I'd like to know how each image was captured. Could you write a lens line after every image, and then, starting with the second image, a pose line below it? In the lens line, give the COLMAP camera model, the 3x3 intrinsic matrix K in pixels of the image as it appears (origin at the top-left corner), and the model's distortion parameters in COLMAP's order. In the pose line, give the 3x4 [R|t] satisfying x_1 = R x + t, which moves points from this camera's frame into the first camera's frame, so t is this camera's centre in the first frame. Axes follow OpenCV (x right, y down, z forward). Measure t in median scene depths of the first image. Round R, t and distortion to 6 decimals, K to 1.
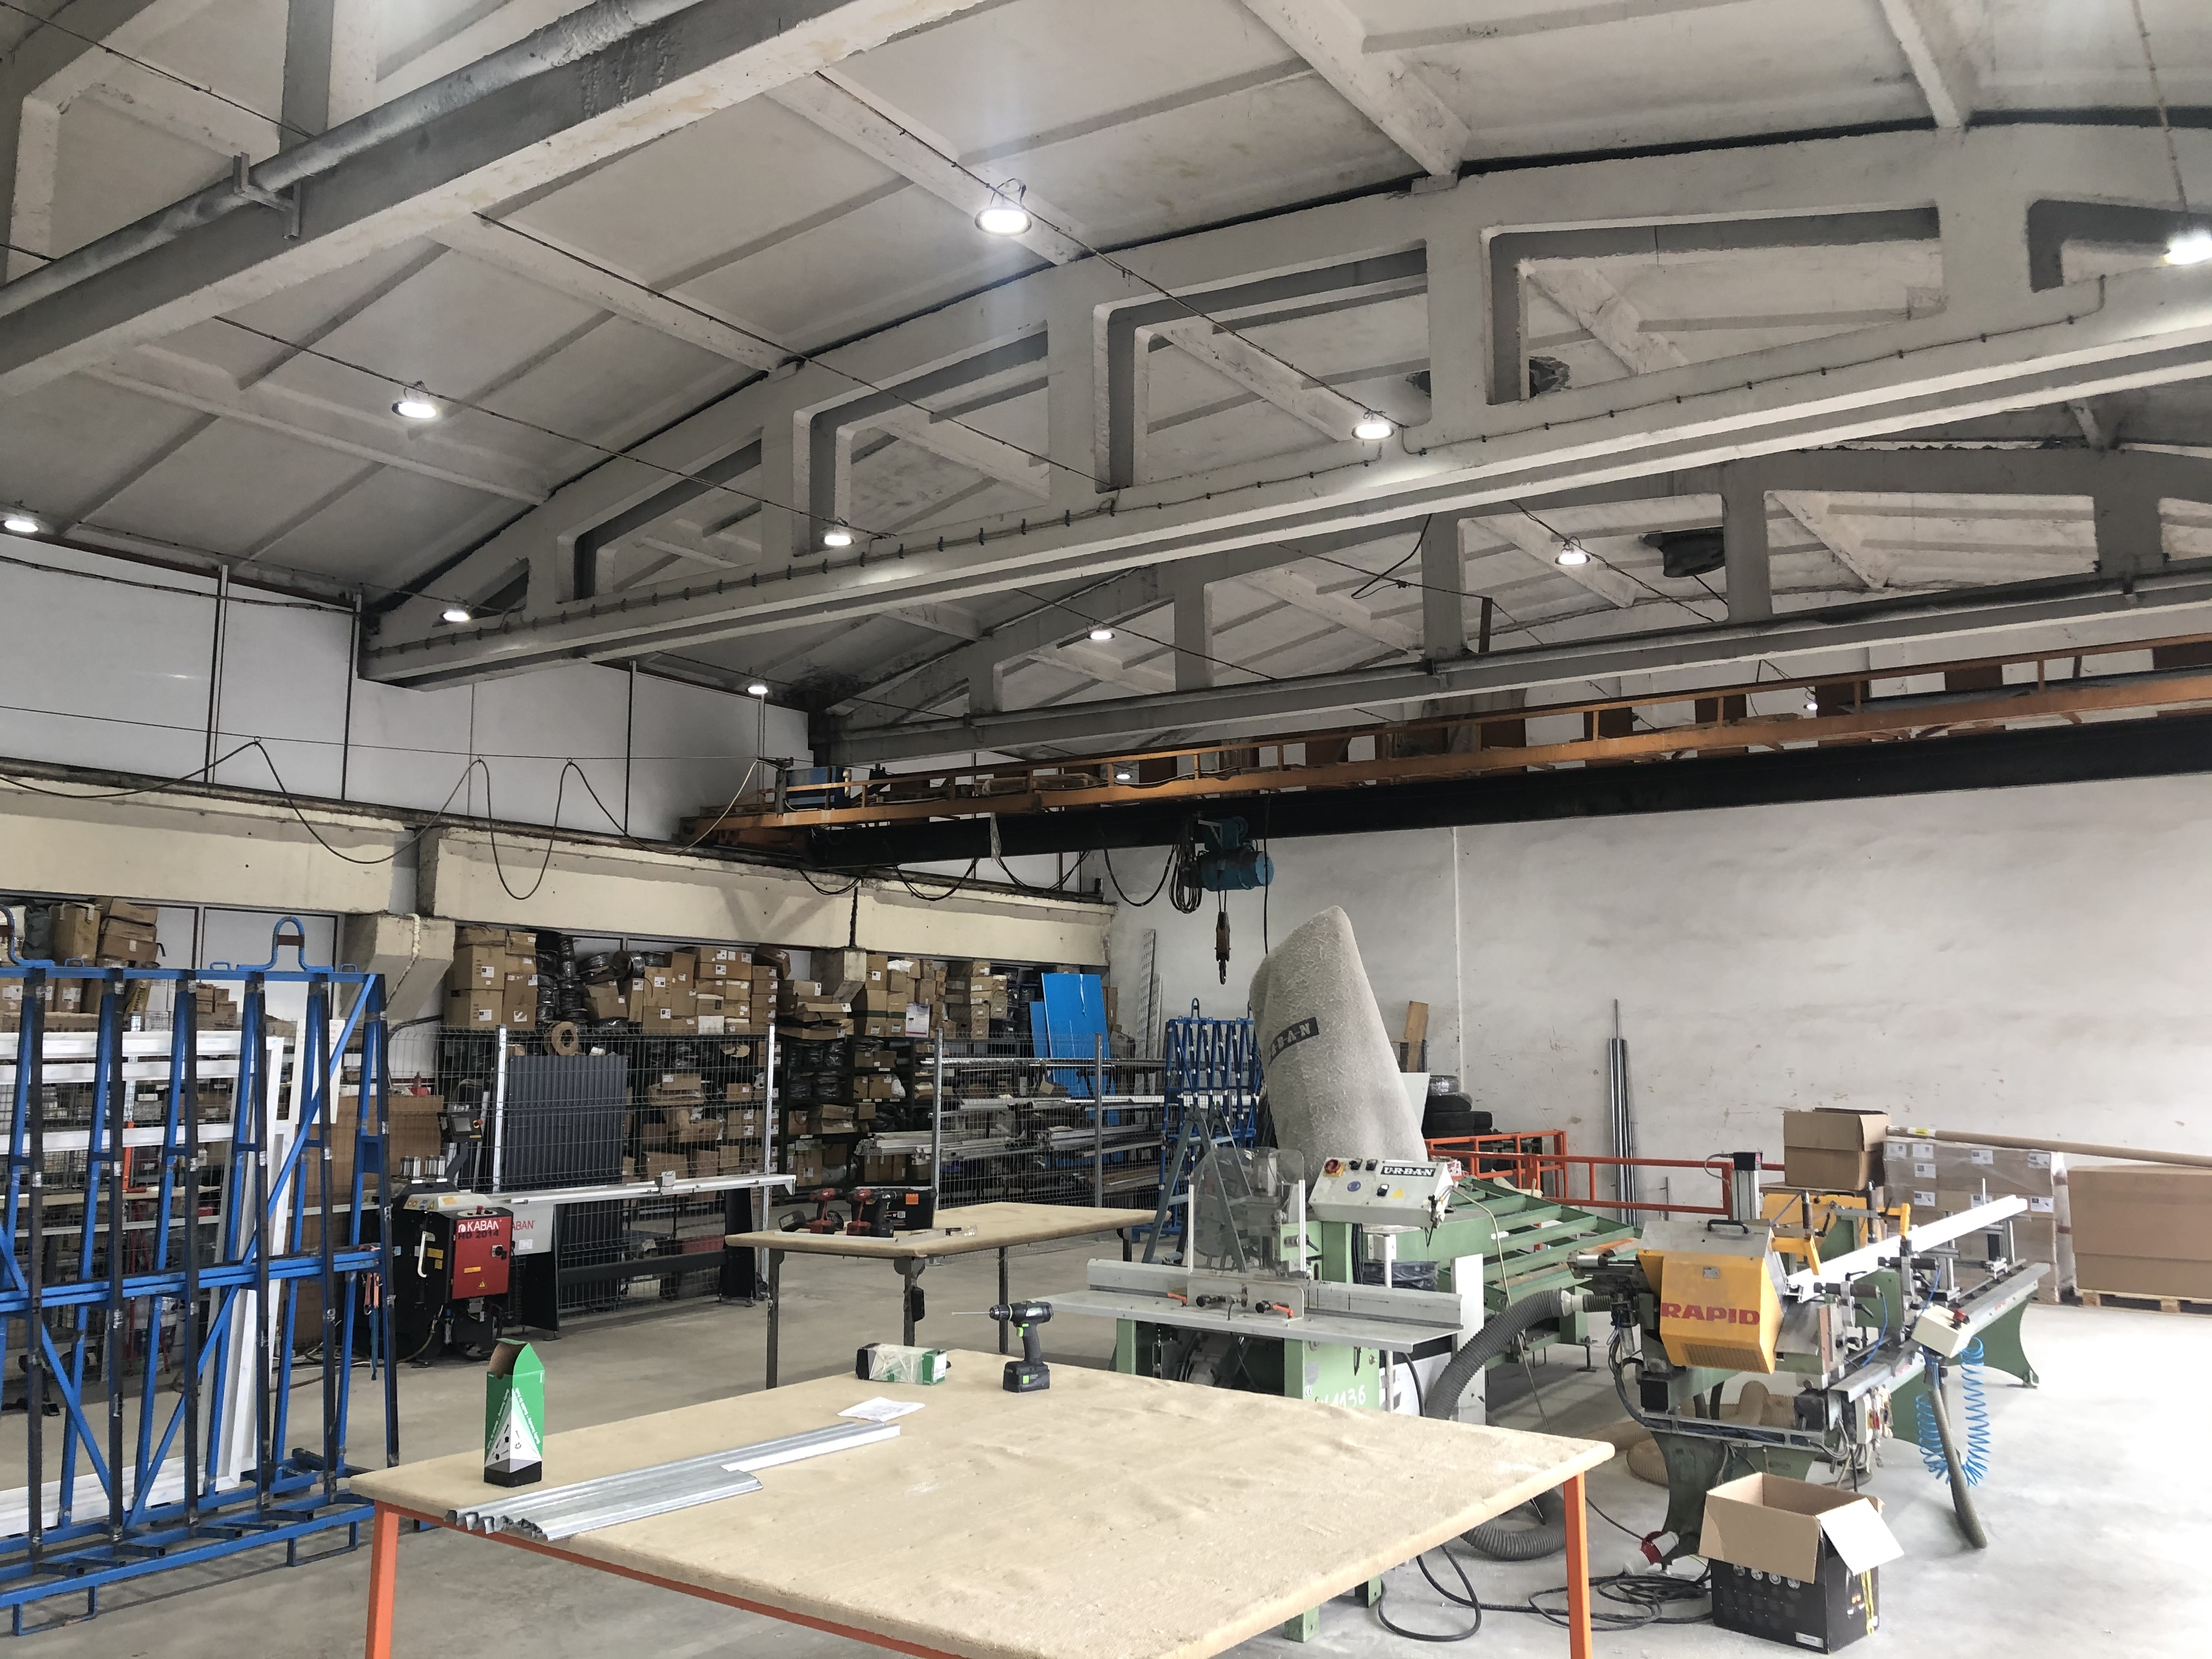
lens RADIAL K [[1818.6, 0, 1096.2], [0, 1818.6, 829.7], [0, 0, 1]] dist [0.042876, -0.048472]
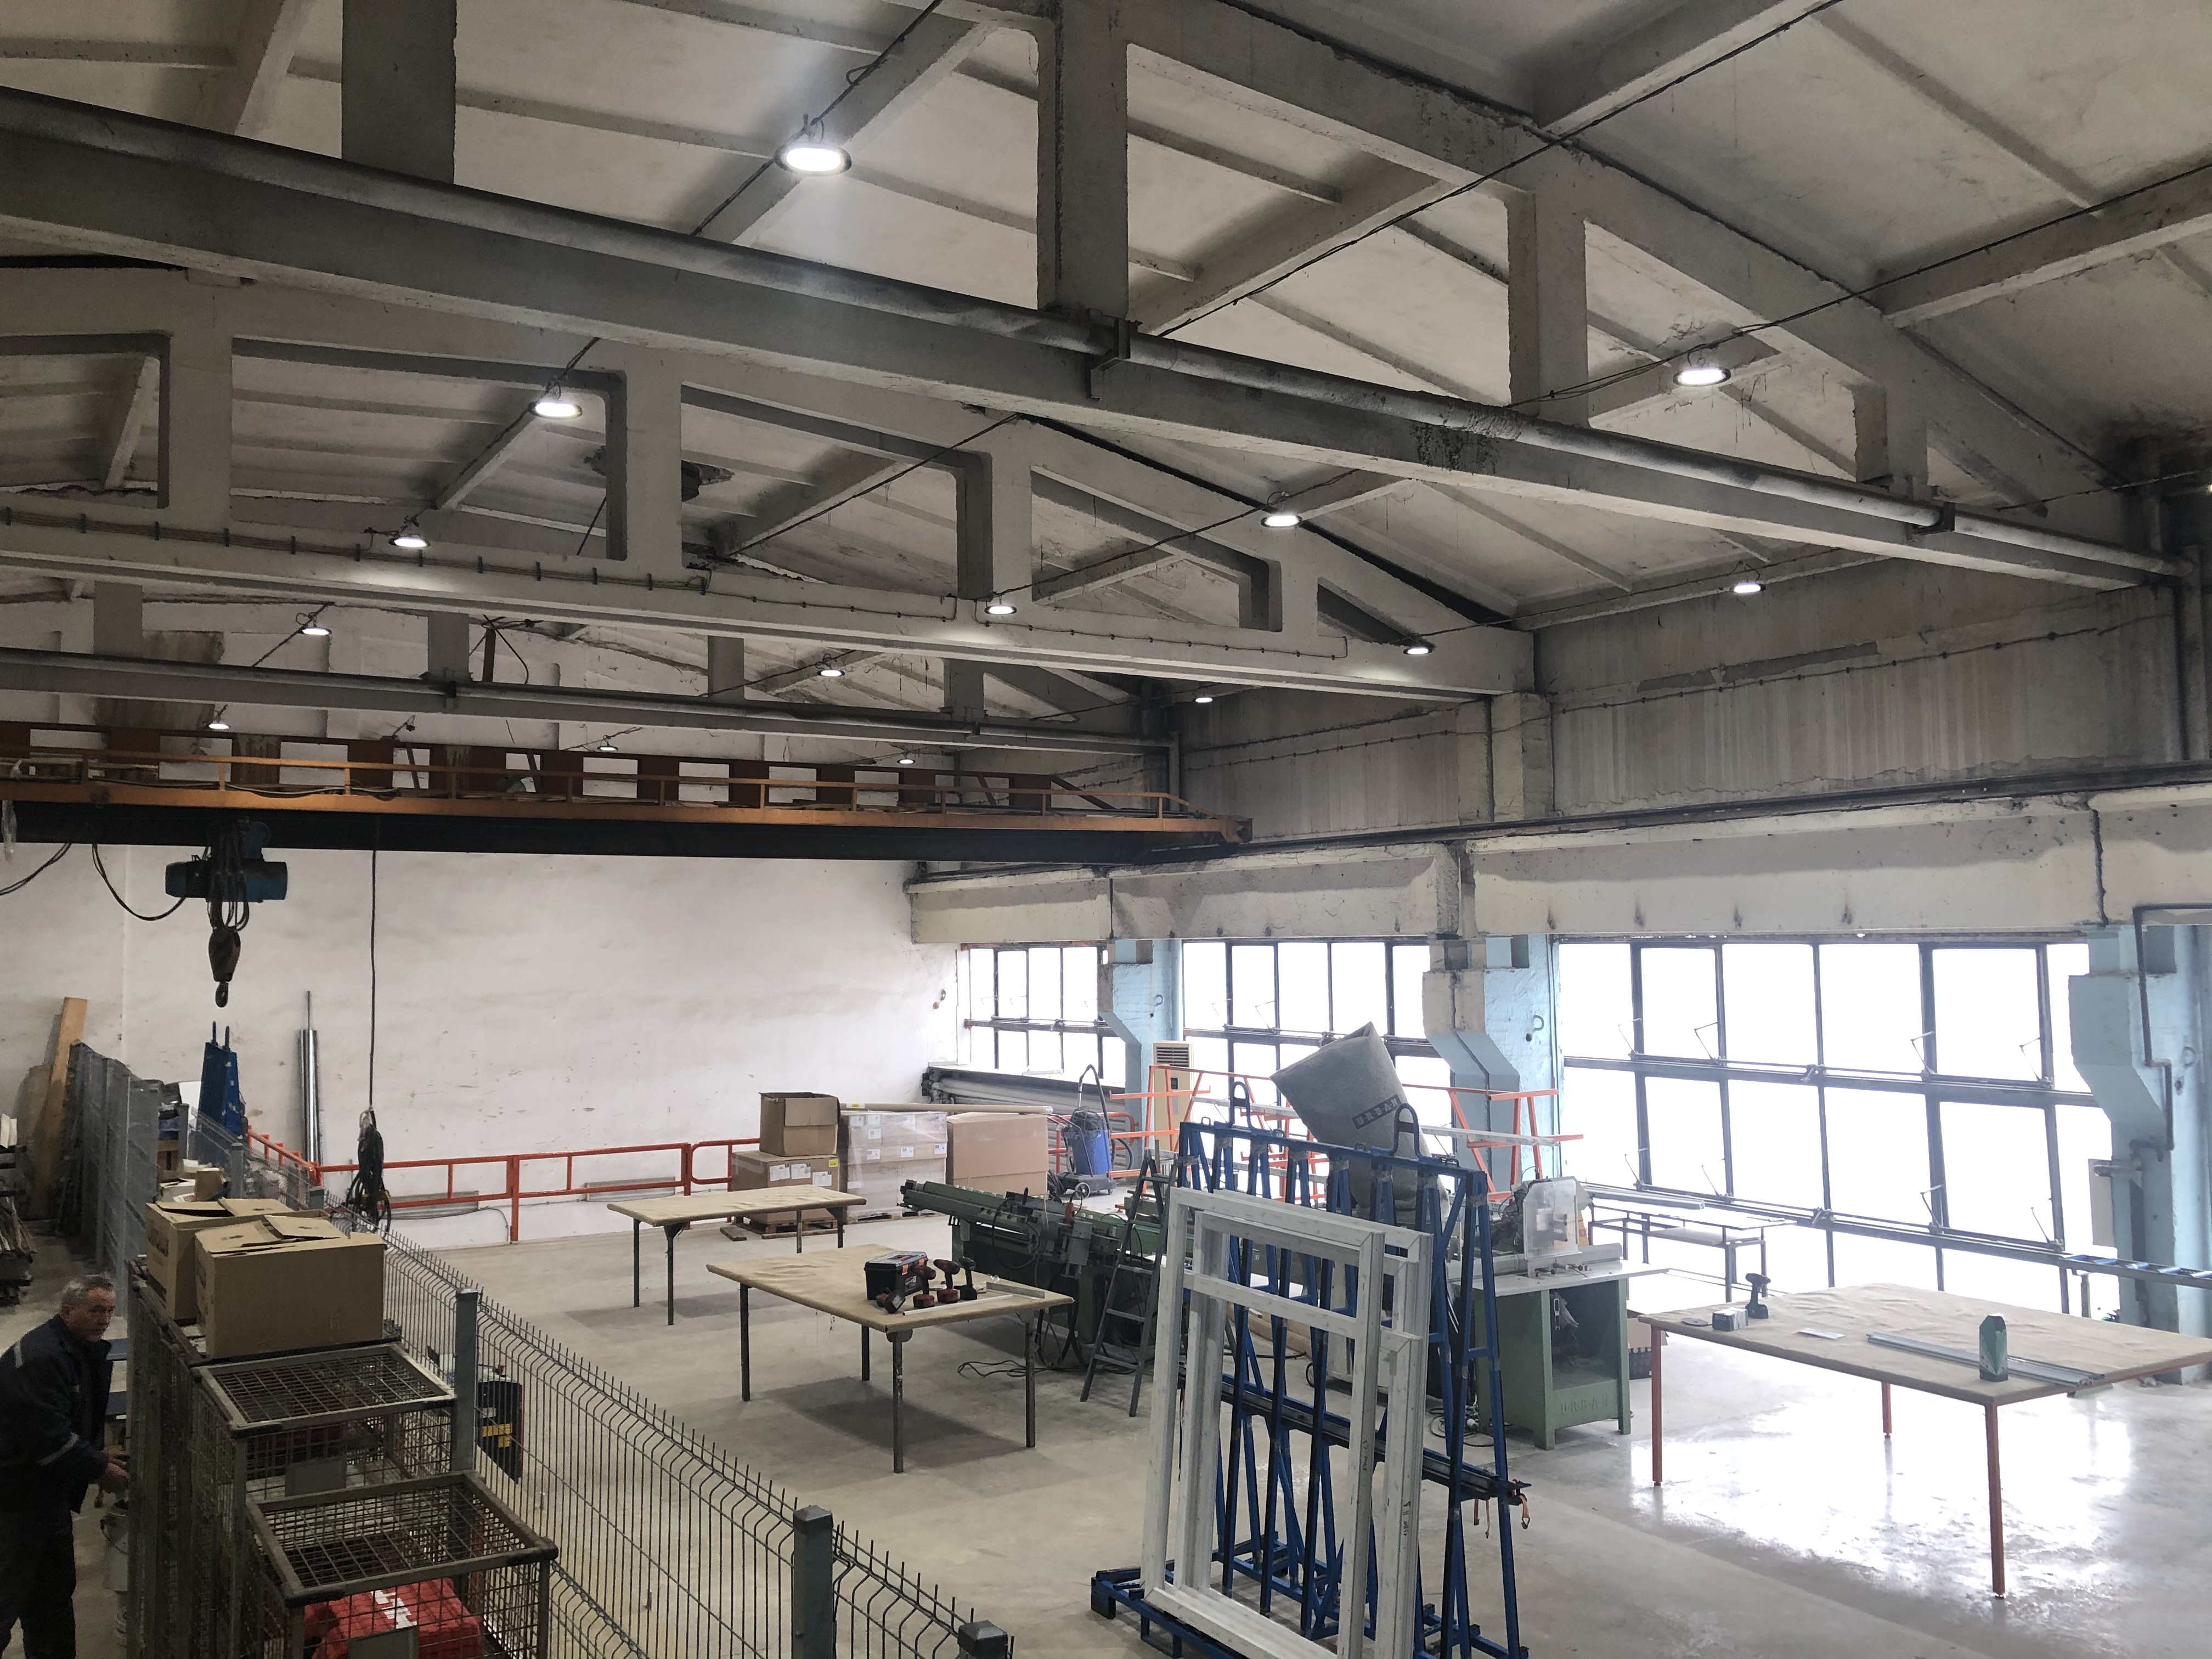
lens RADIAL K [[1805.8, 0, 1095.3], [0, 1805.8, 827.2], [0, 0, 1]] dist [0.077929, -0.105678]
pose [[0.380108, 0.054587, 0.923330, -0.748335], [-0.100070, 0.994824, -0.017618, -0.036450], [-0.919513, -0.085701, 0.383603, 0.323336]]
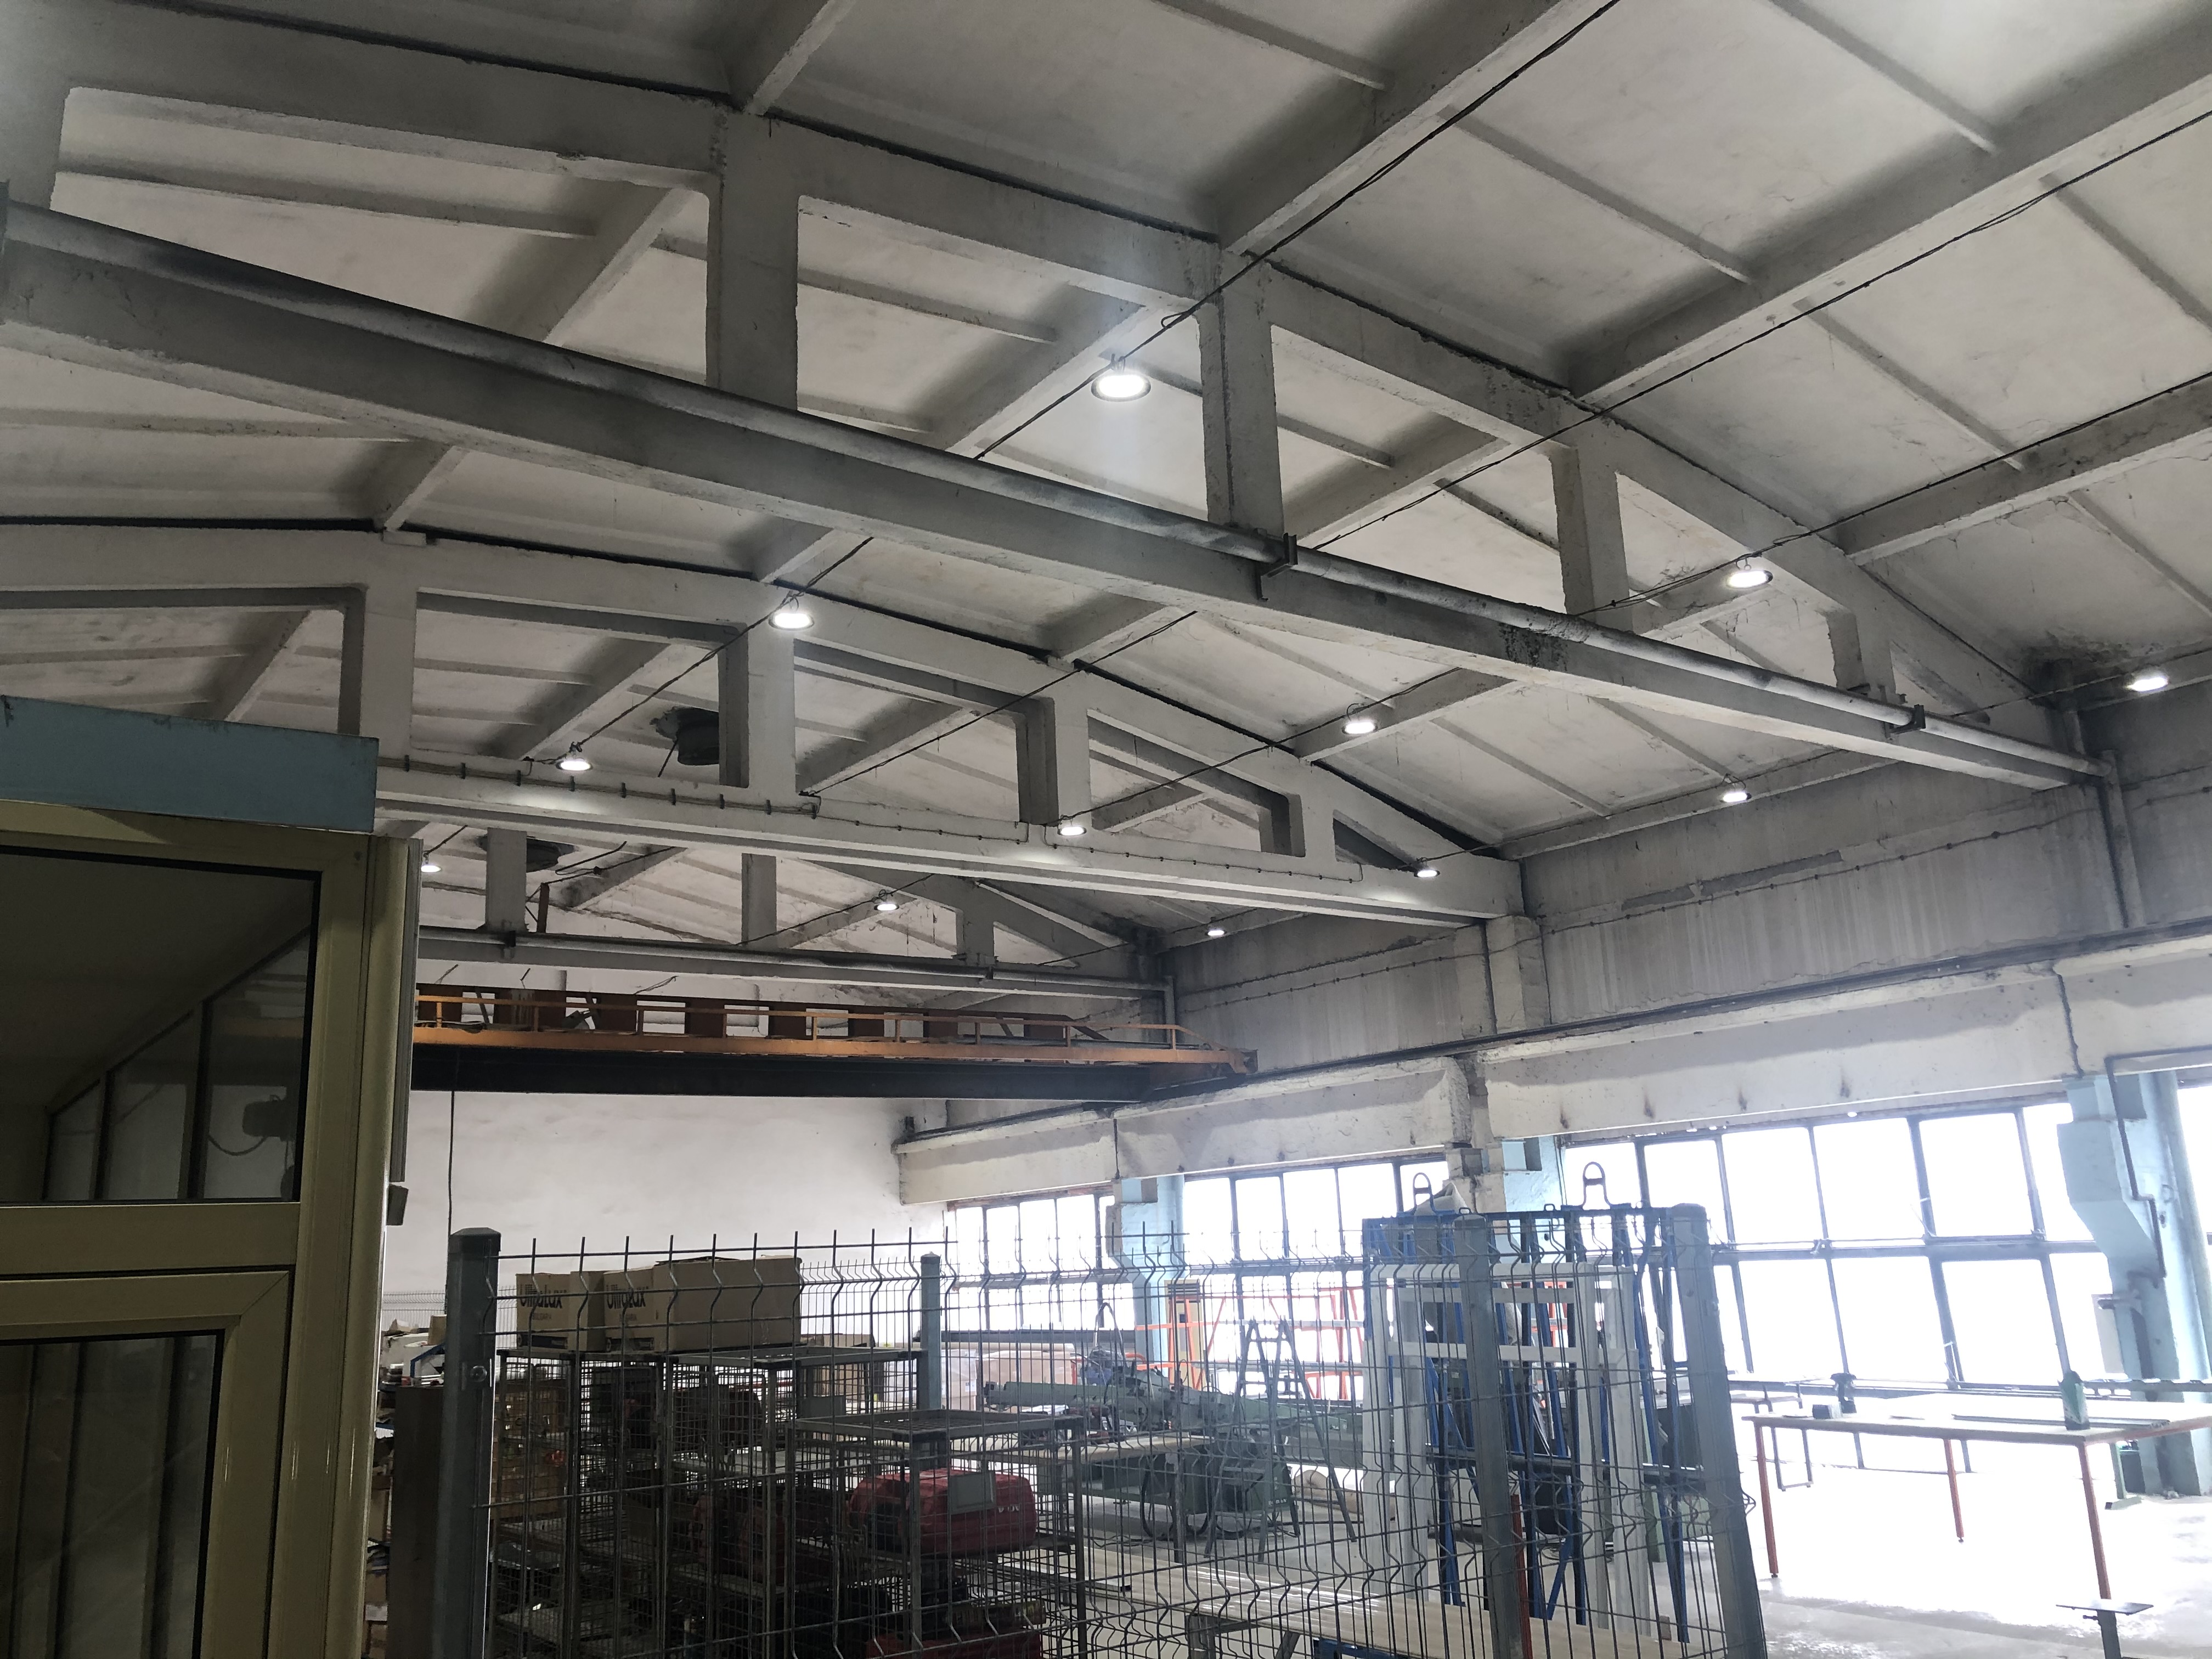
lens RADIAL K [[1818.6, 0, 1096.2], [0, 1818.6, 829.7], [0, 0, 1]] dist [0.042876, -0.048472]
pose [[0.319227, 0.204298, 0.925395, -0.865049], [-0.066210, 0.978909, -0.193272, 0.040380], [-0.945363, 0.000427, 0.326021, 0.389262]]
